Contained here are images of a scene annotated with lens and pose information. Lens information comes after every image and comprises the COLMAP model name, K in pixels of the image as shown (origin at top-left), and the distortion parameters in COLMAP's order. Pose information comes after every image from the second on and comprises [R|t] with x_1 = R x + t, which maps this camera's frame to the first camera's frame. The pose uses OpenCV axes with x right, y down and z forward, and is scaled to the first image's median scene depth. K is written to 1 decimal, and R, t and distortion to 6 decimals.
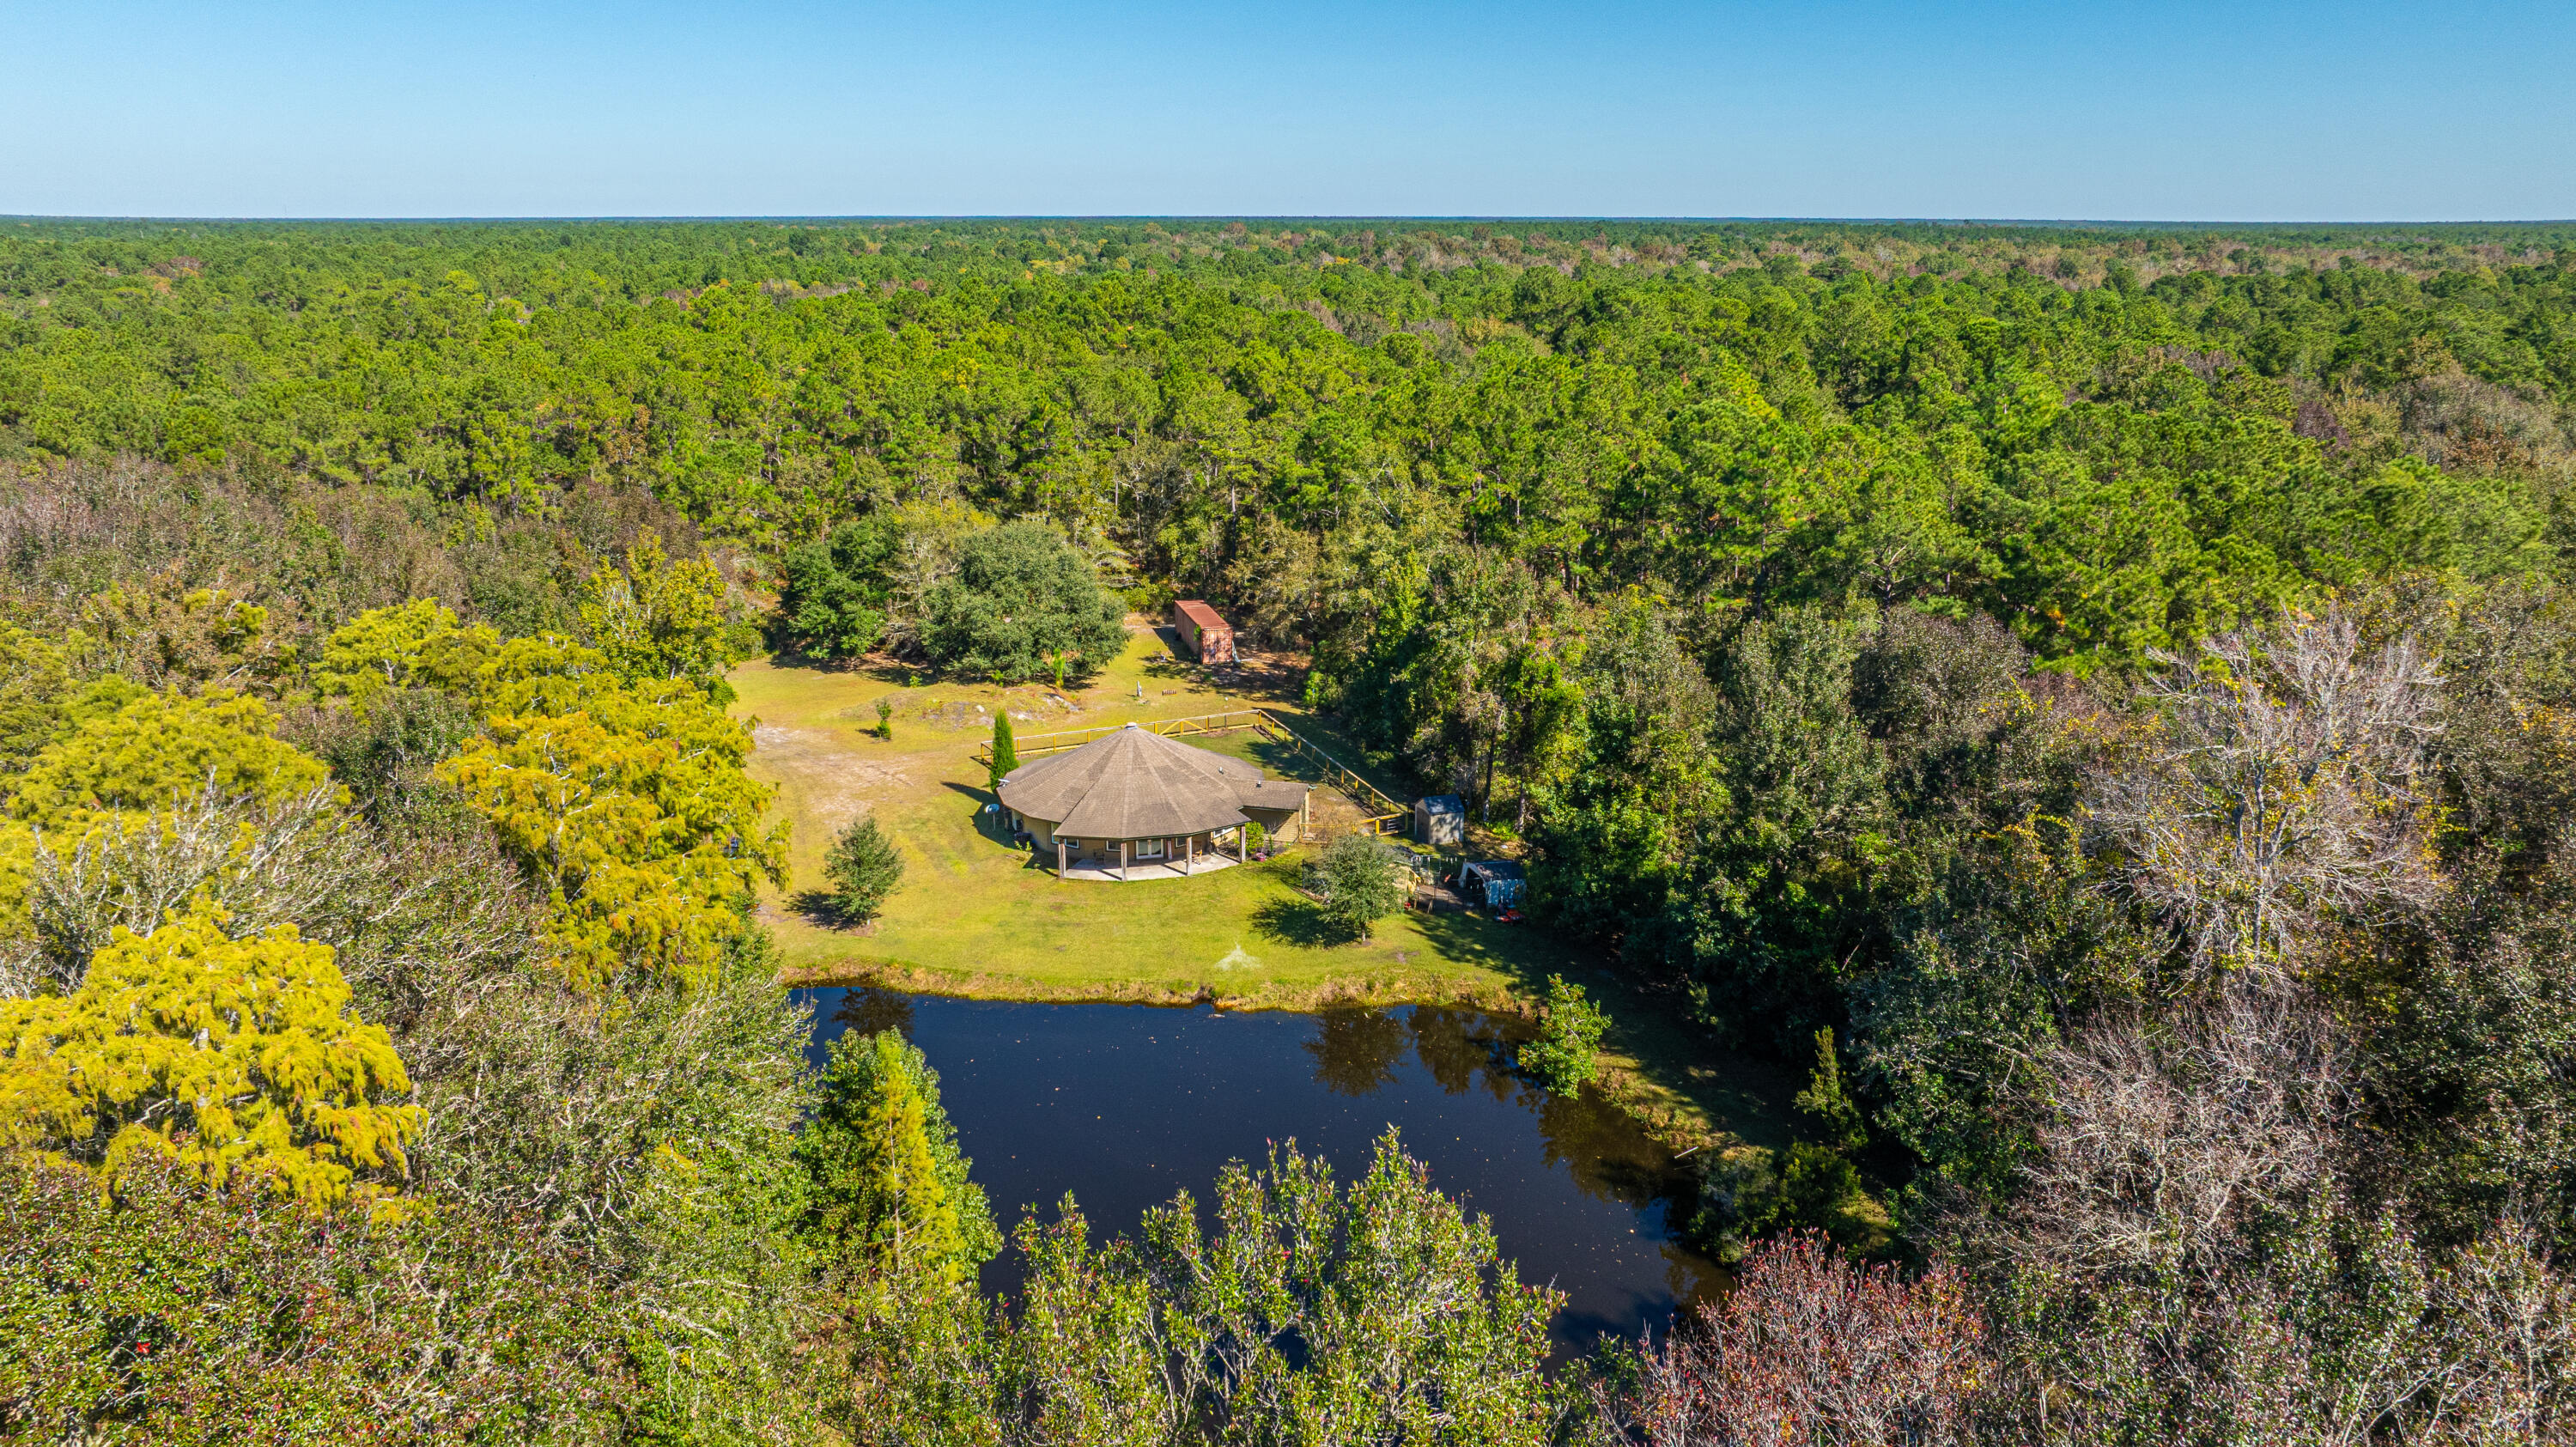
lens RADIAL K [[1802.5, 0, 1303.6], [0, 1802.5, 722.6], [0, 0, 1]] dist [-0.008532, -0.032502]
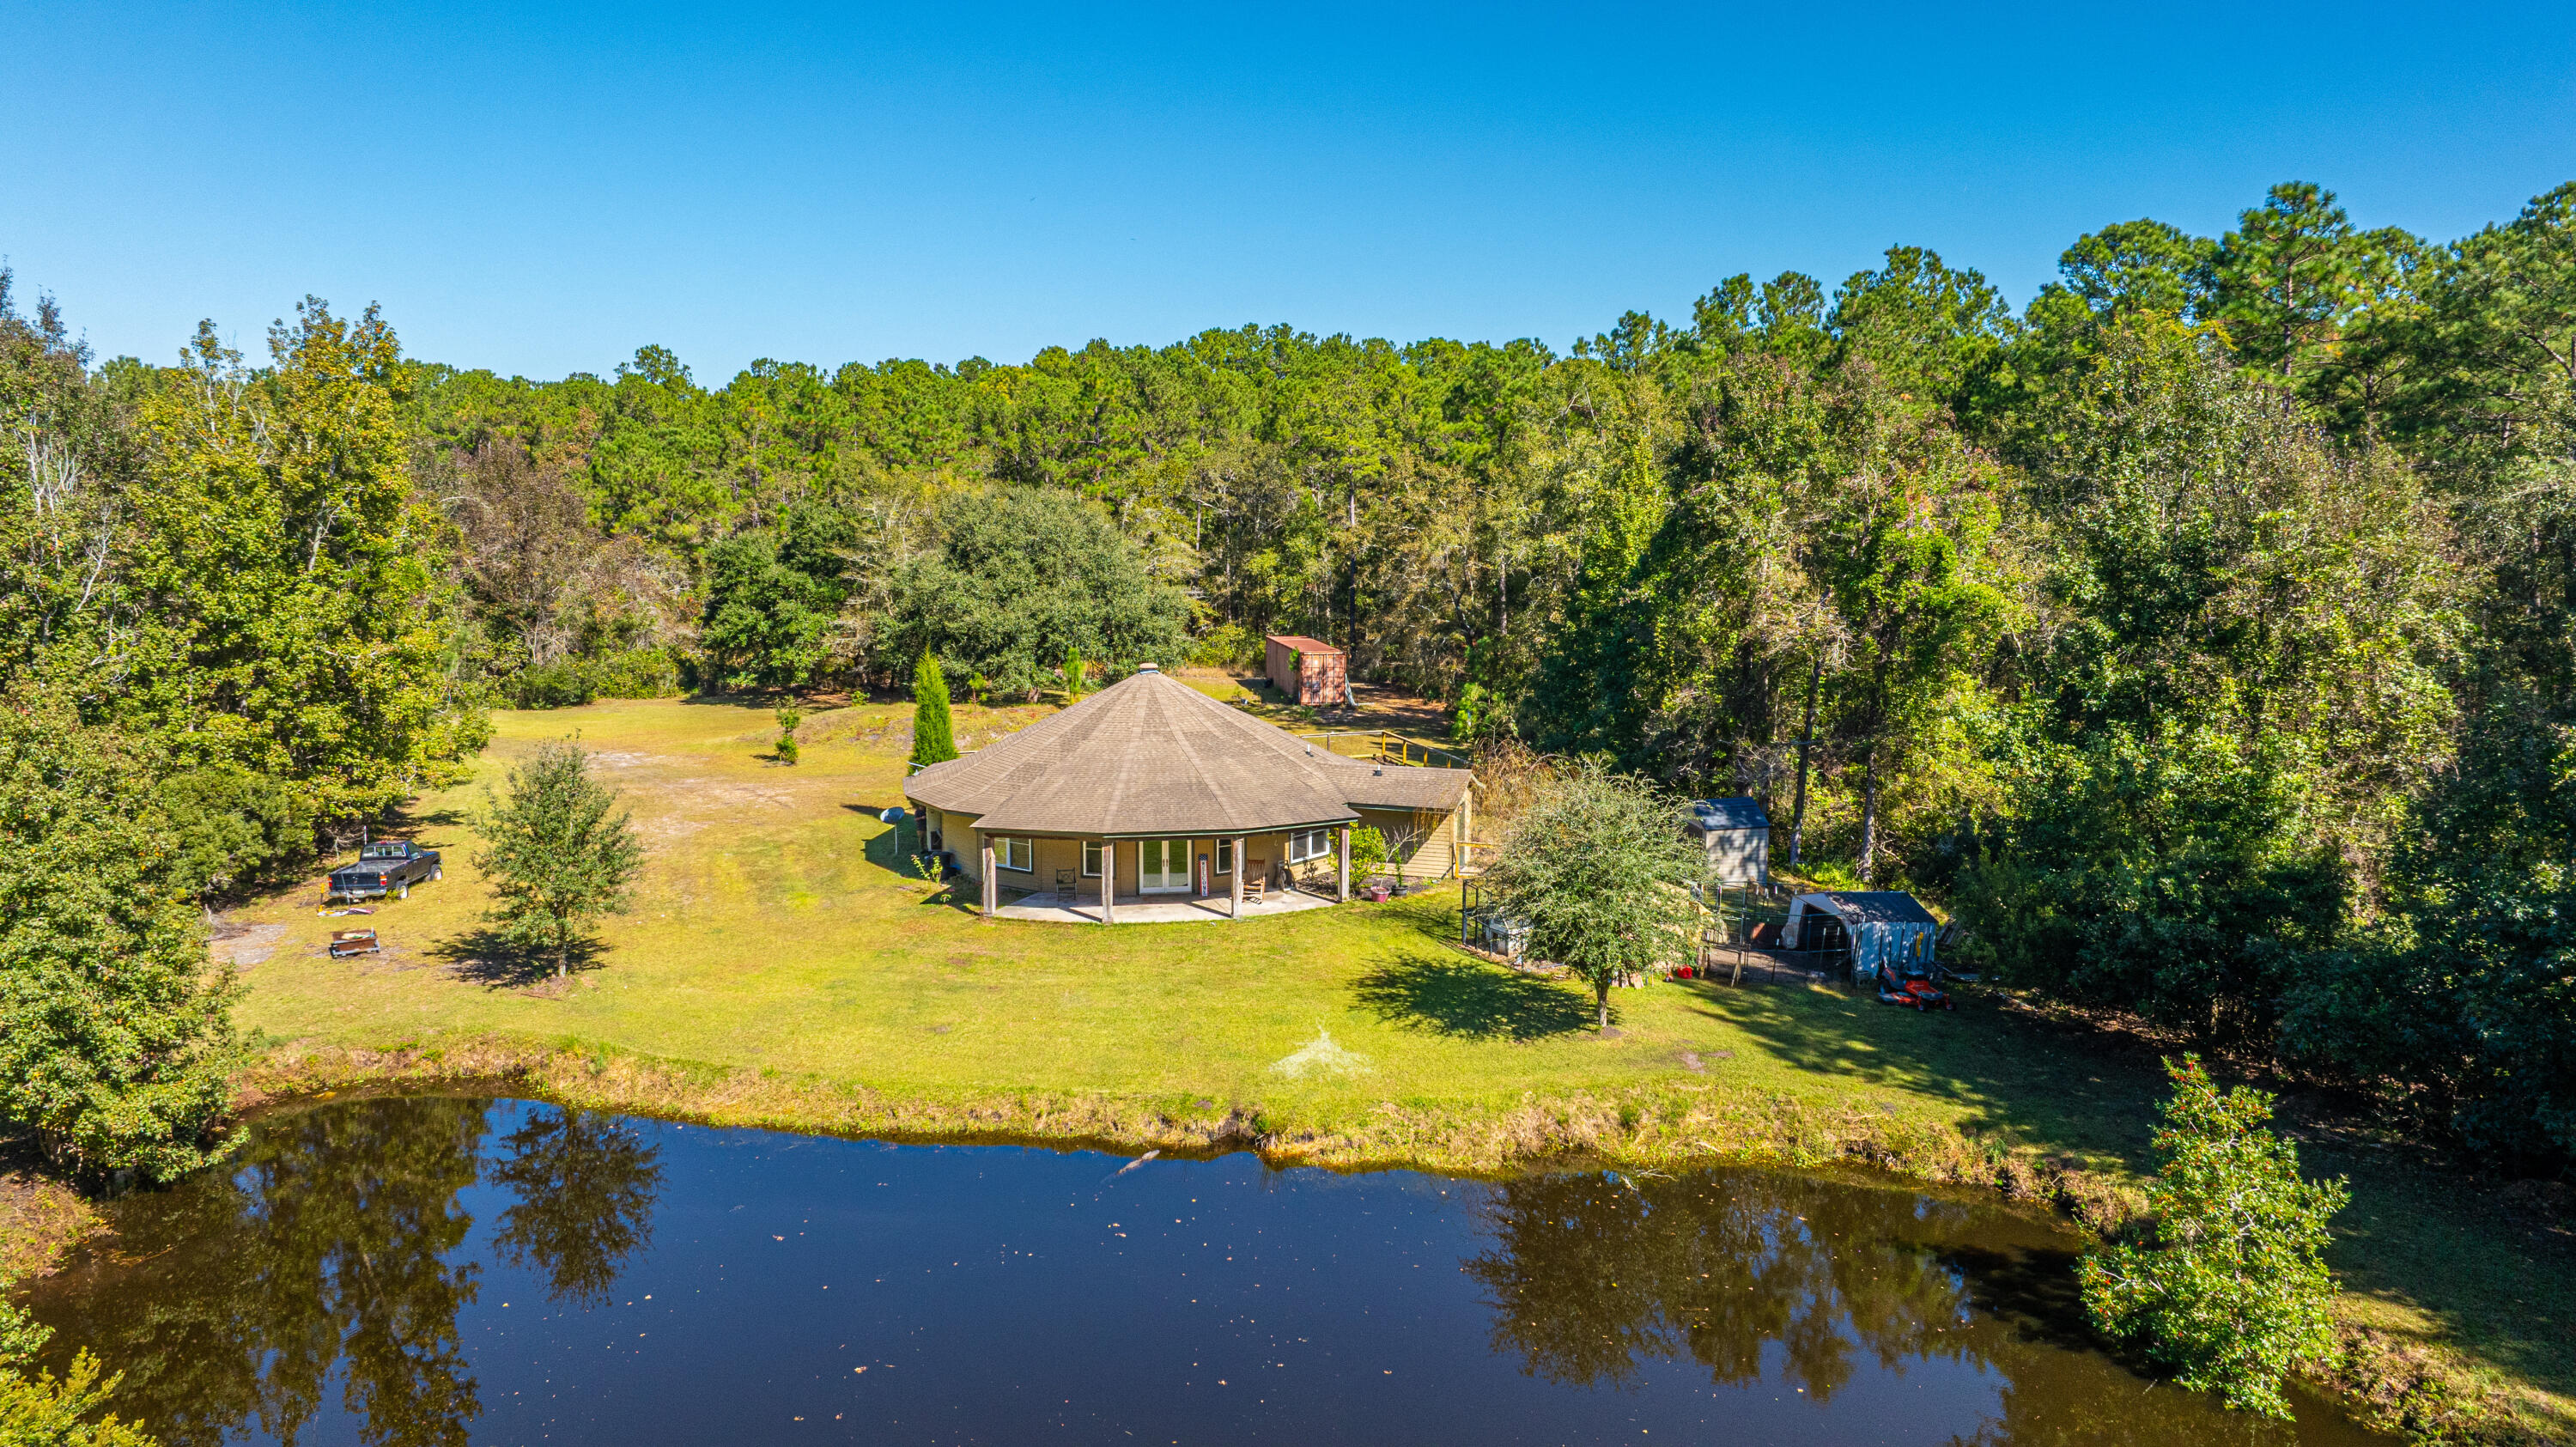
lens RADIAL K [[1802.5, 0, 1303.6], [0, 1802.5, 722.6], [0, 0, 1]] dist [-0.008532, -0.032502]
pose [[0.997312, 0.010253, -0.072549, -0.008224], [-0.020320, 0.990025, -0.139420, 0.096661], [0.070396, 0.140520, 0.987572, 0.473842]]
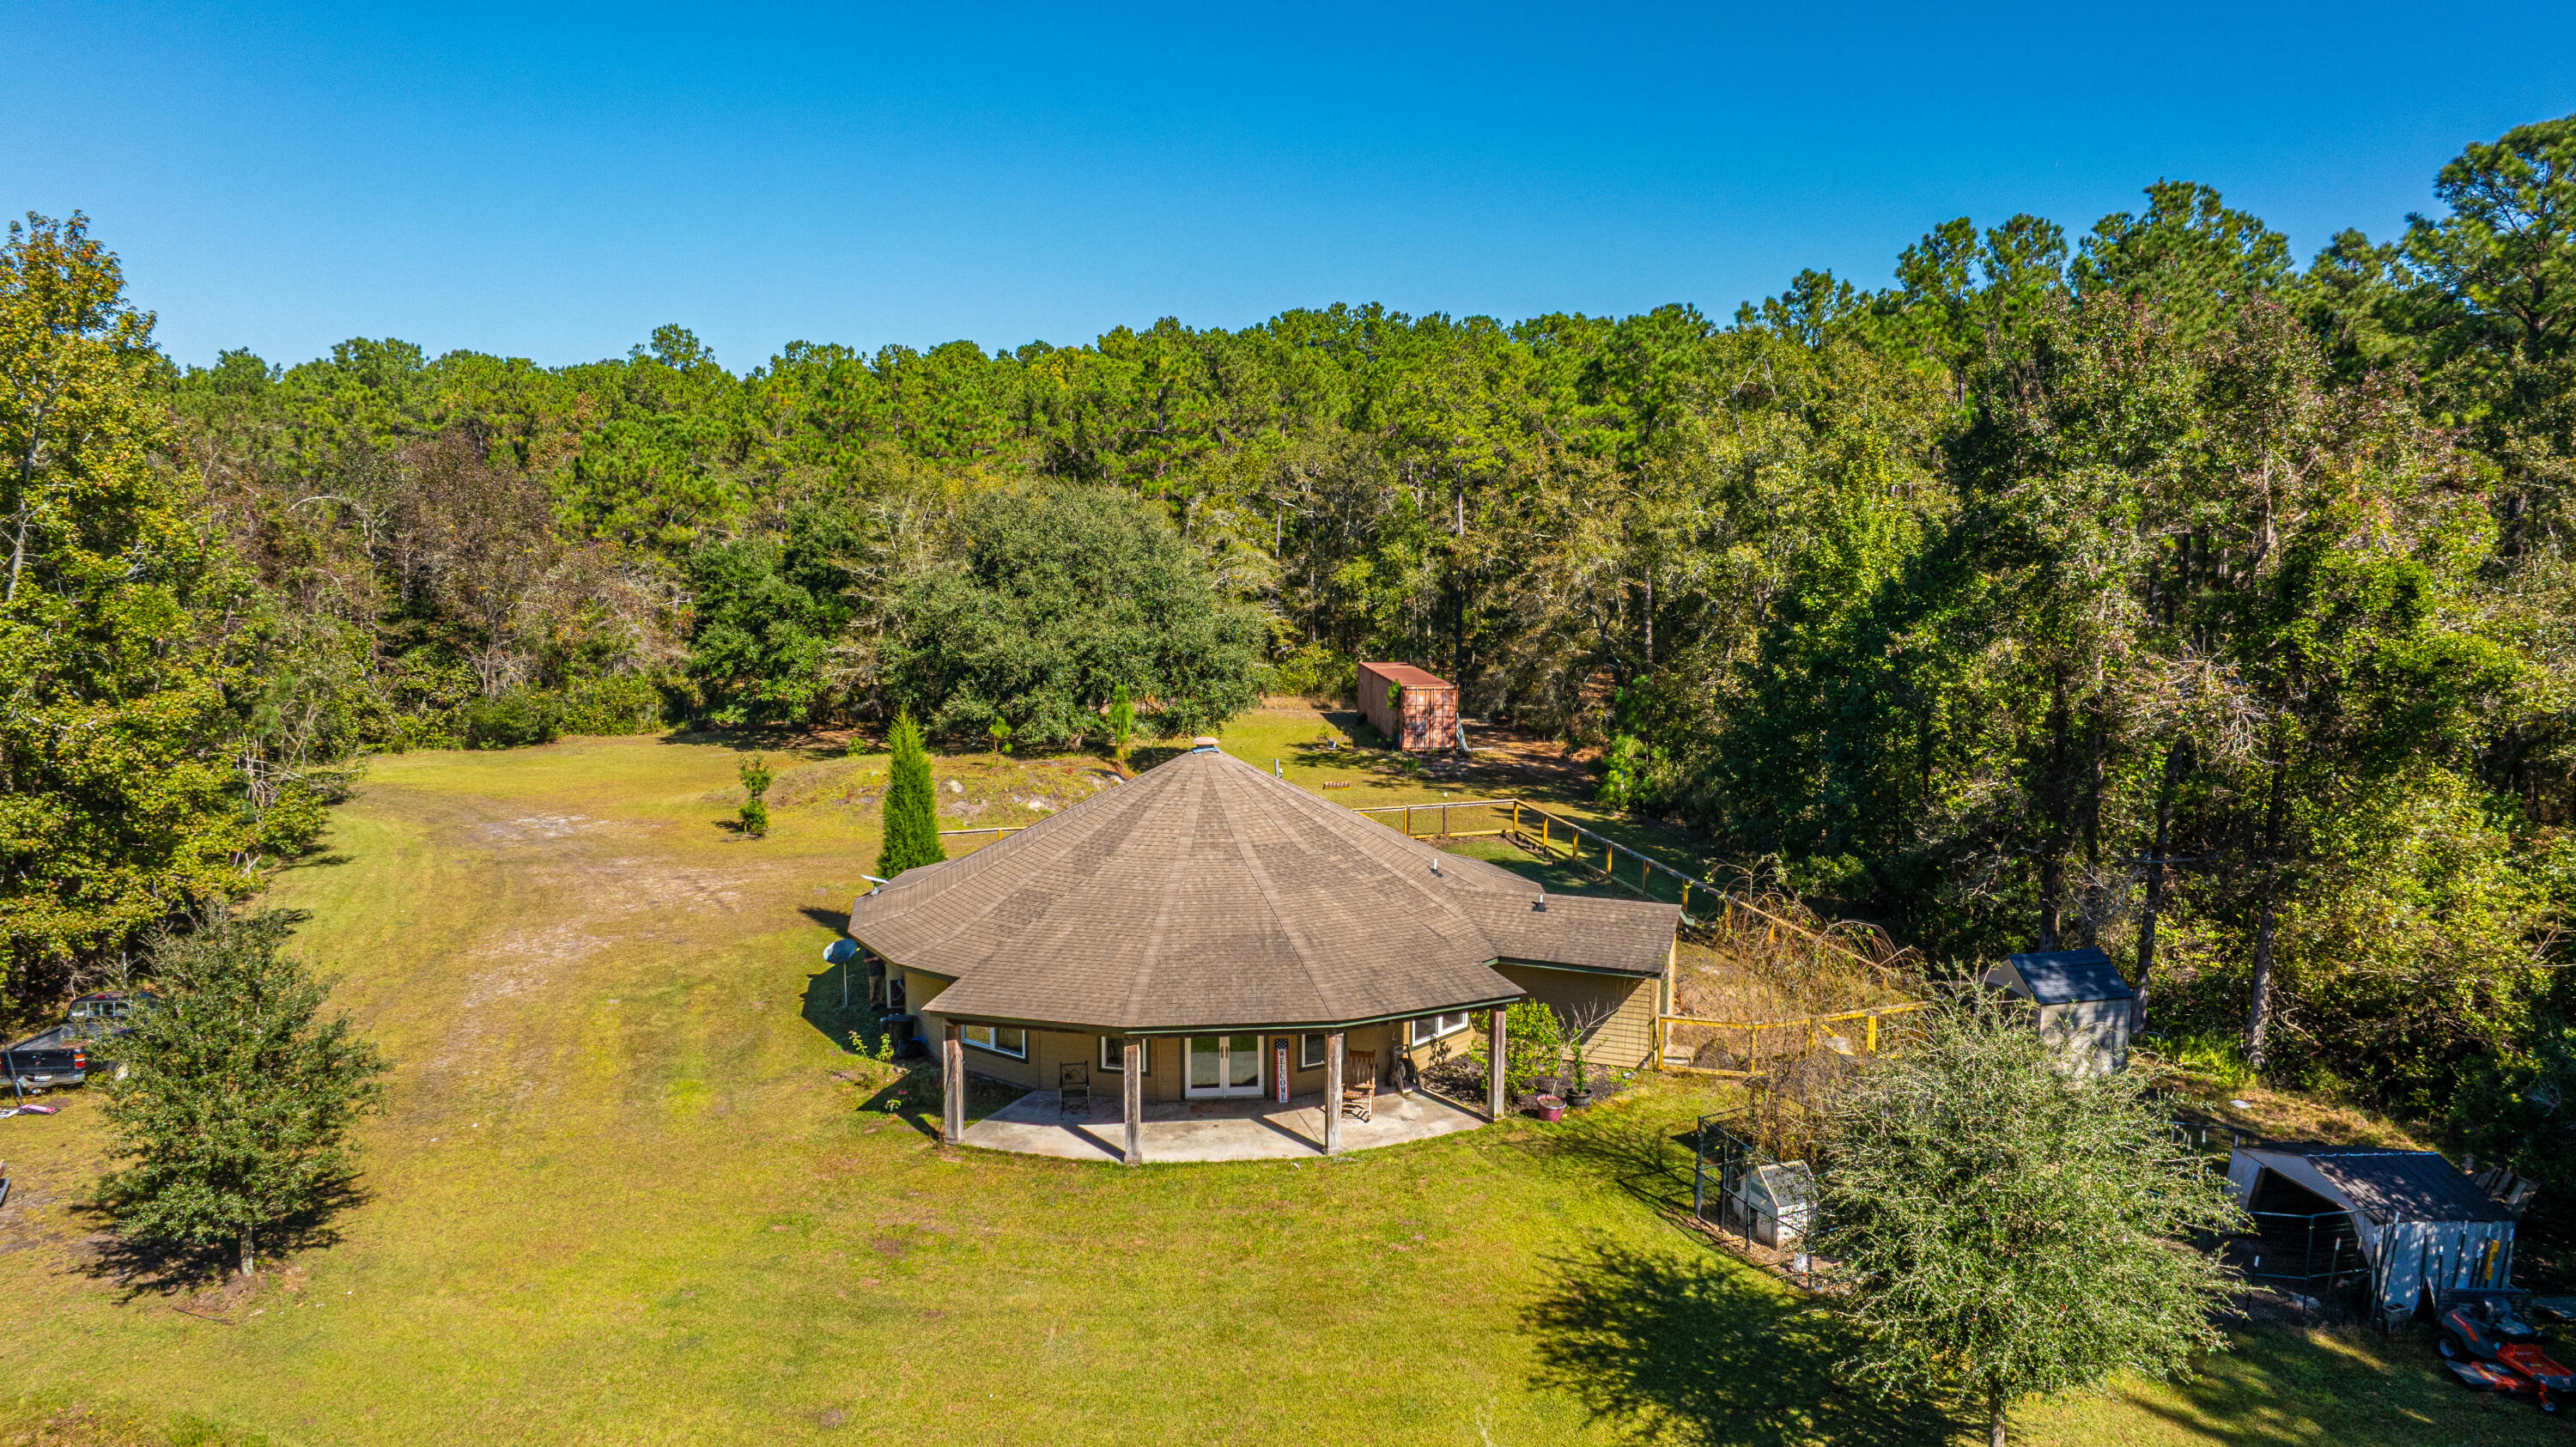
lens RADIAL K [[1804.5, 0, 1304.3], [0, 1804.5, 722.3], [0, 0, 1]] dist [-0.023511, 0.027689]
pose [[0.993124, 0.016873, -0.115844, -0.030913], [-0.032745, 0.990098, -0.136508, 0.049933], [0.112394, 0.139362, 0.983842, 0.641254]]
